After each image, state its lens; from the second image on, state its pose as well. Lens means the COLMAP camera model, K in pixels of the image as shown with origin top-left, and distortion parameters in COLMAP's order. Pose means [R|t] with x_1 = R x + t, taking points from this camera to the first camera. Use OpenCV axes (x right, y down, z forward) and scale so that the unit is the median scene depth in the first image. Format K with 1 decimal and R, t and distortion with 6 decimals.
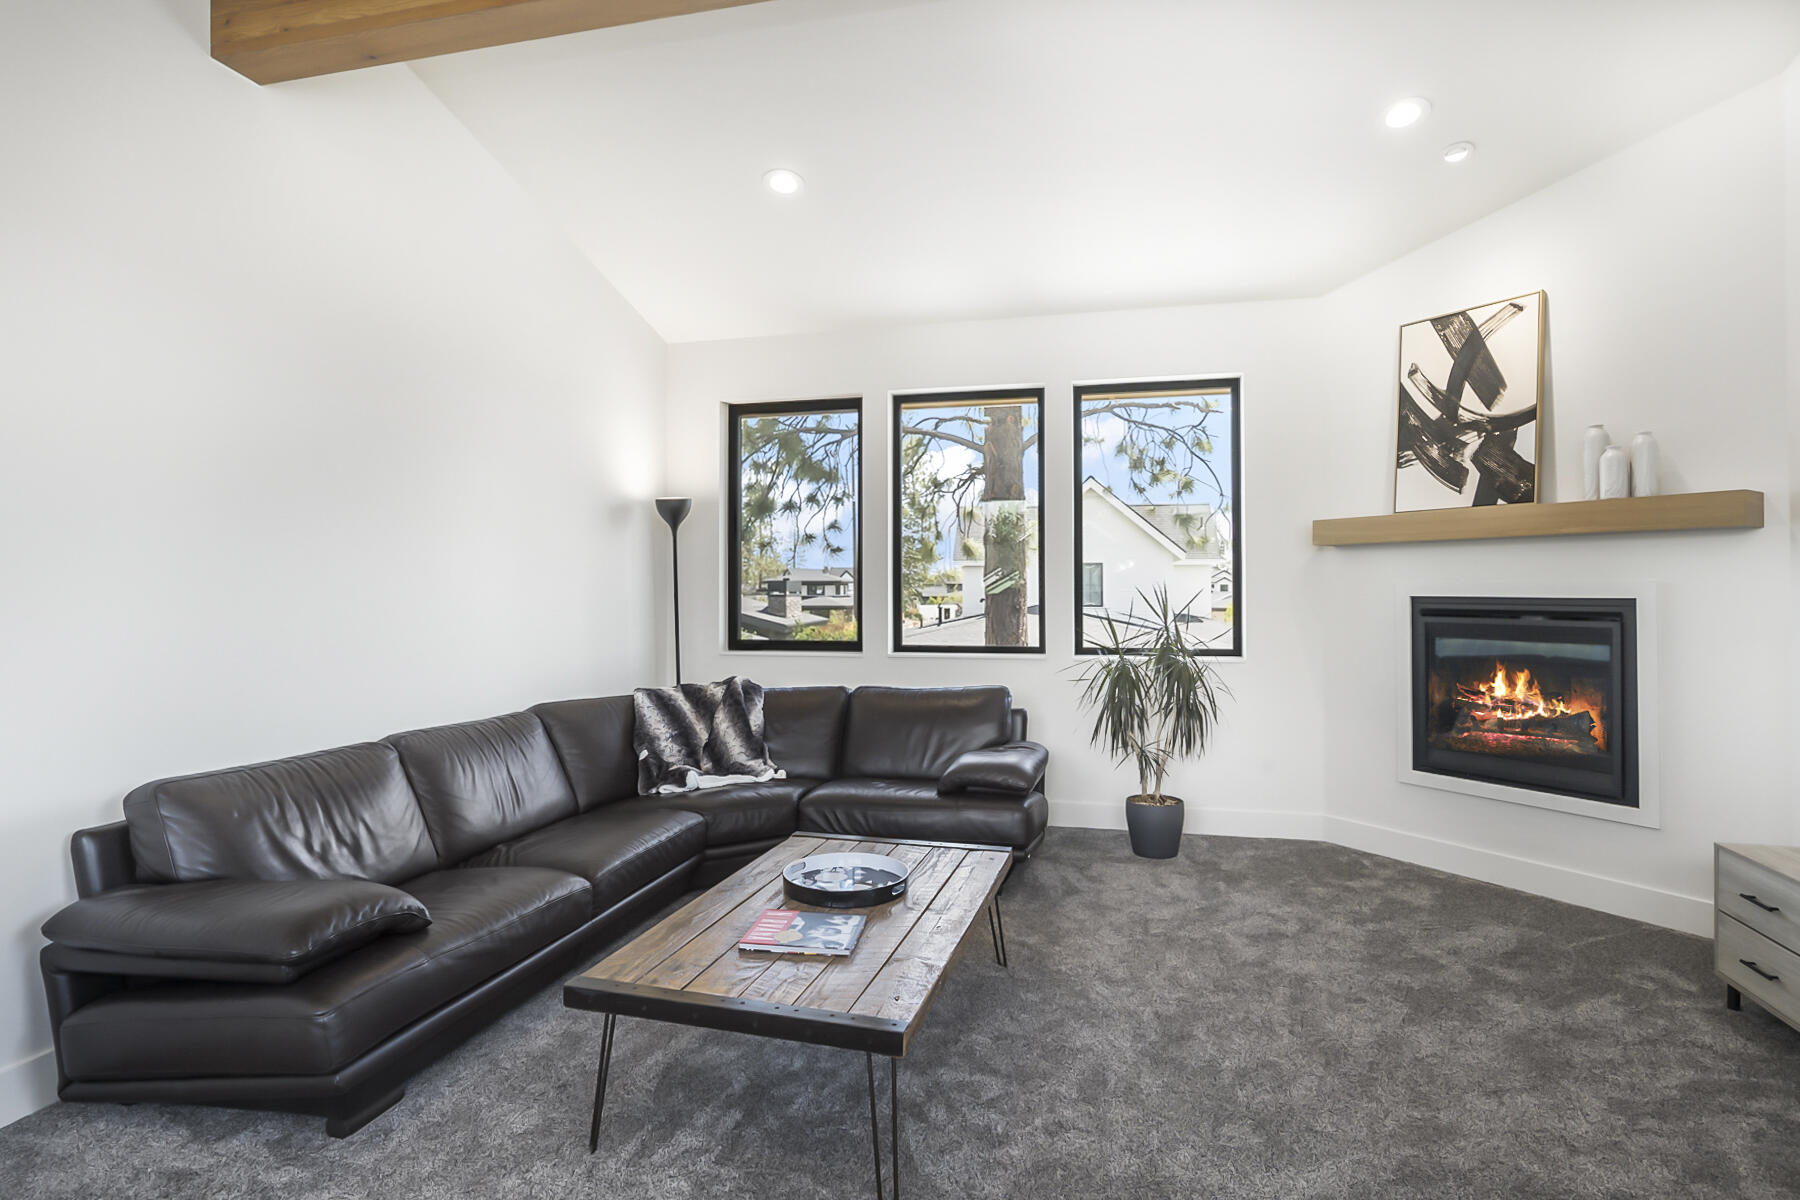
lens RADIAL K [[911.4, 0, 896.0], [0, 911.4, 580.6], [0, 0, 1]] dist [-0.011383, 0.005249]
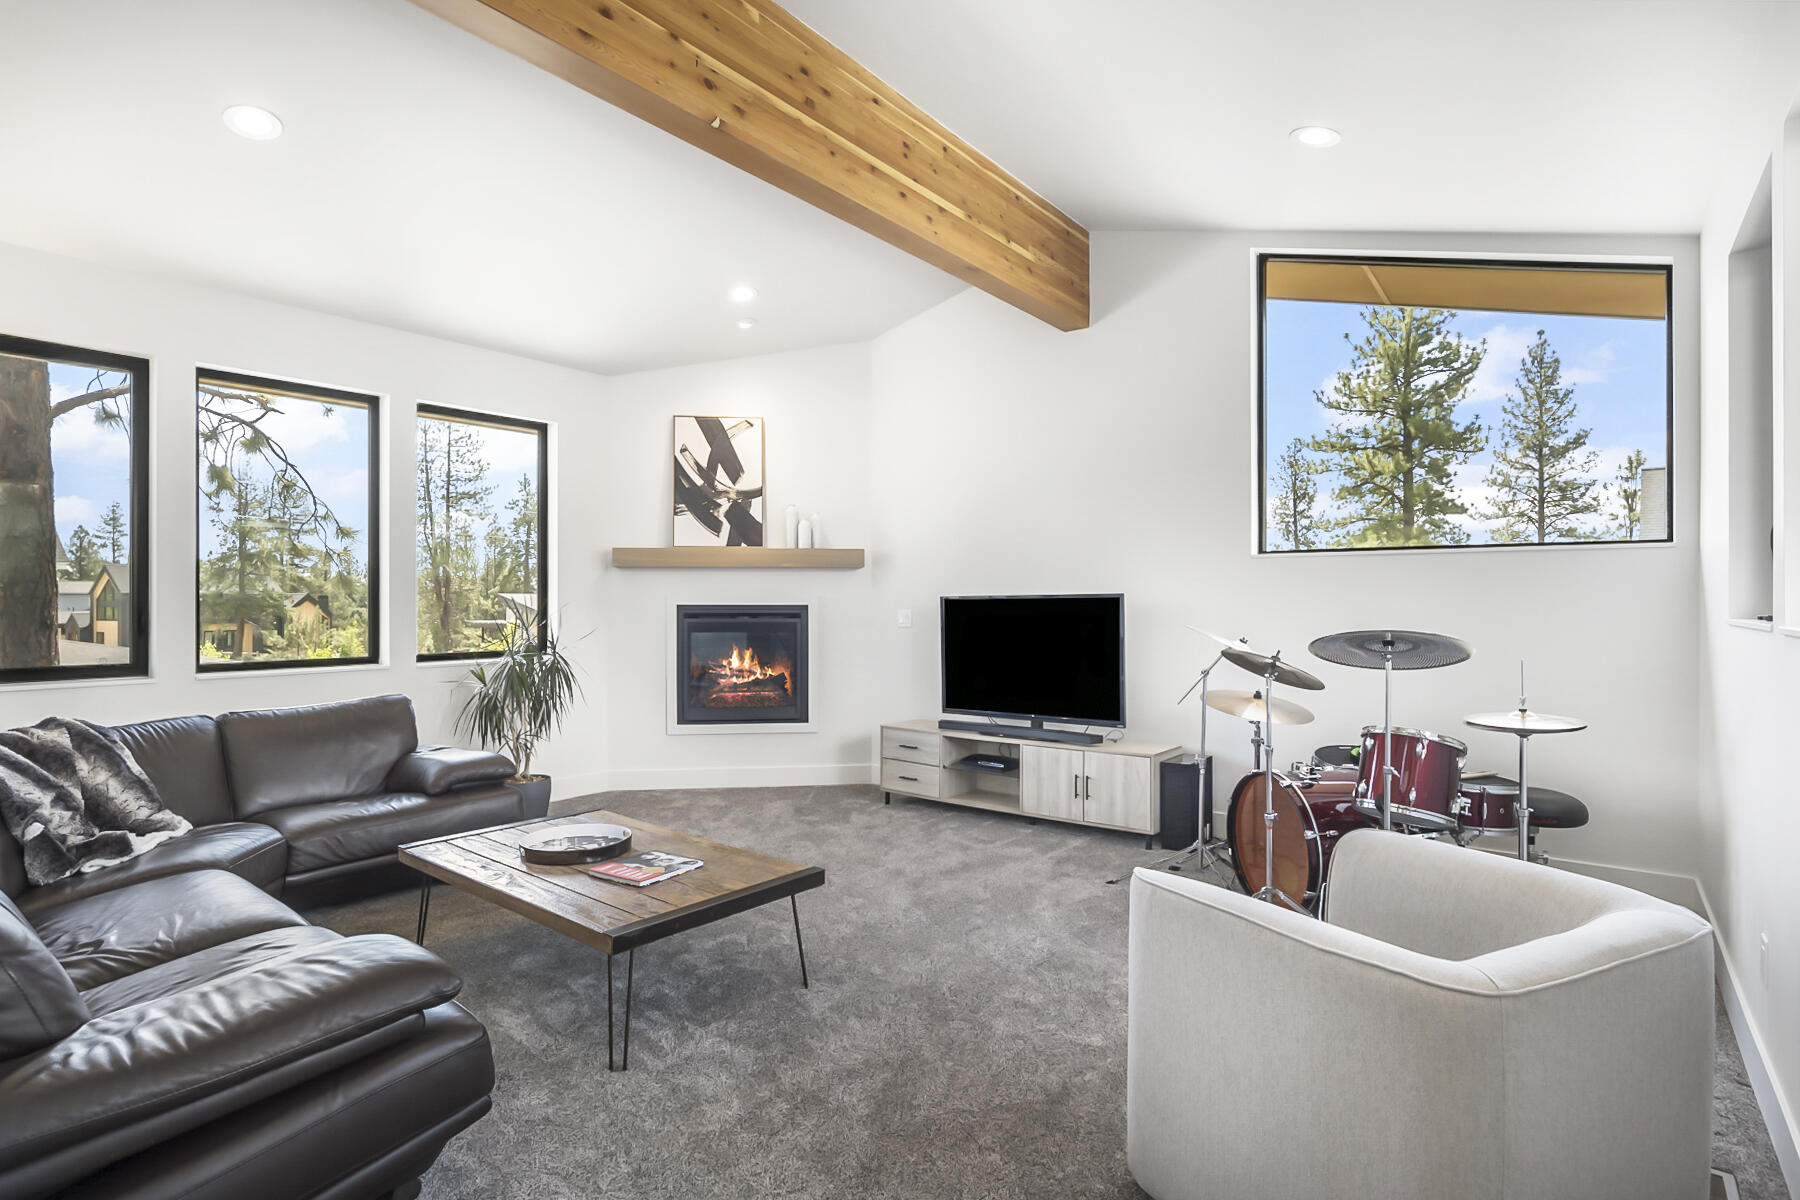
lens RADIAL K [[911.4, 0, 894.2], [0, 911.4, 601.3], [0, 0, 1]] dist [-0.011383, 0.005249]
pose [[0.406415, 0.002720, 0.913685, -0.660944], [-0.008476, 0.999964, 0.000793, 0.008238], [-0.913649, -0.008066, 0.406423, 0.107197]]
